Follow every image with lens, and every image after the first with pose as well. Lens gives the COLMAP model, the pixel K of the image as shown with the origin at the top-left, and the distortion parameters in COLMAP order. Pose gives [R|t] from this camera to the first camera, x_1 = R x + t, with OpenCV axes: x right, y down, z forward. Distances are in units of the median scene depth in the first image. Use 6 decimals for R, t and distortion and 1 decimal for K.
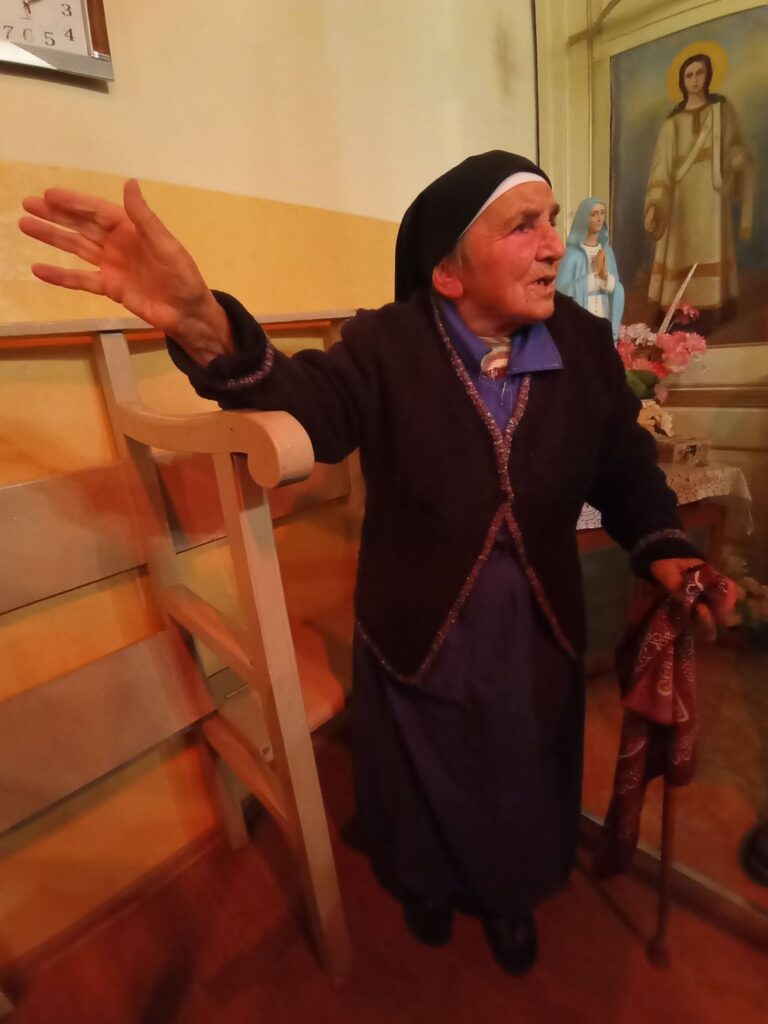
lens RADIAL K [[456.0, 0, 381.2], [0, 456.0, 510.9], [0, 0, 1]] dist [-0.009152, 0.000161]
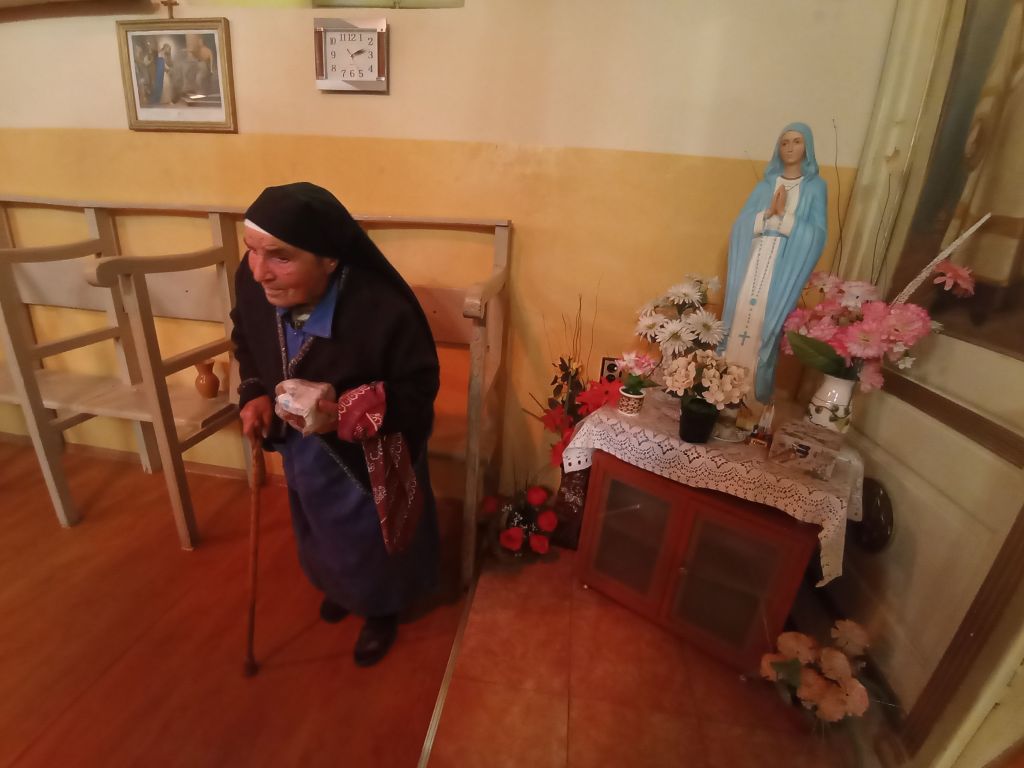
lens RADIAL K [[456.0, 0, 510.2], [0, 456.0, 381.3], [0, 0, 1]] dist [-0.009152, 0.000161]
pose [[0.627411, 0.392188, -0.672714, 0.776776], [-0.358311, 0.912418, 0.197752, -0.198473], [0.691352, 0.116969, 0.712987, 0.072578]]
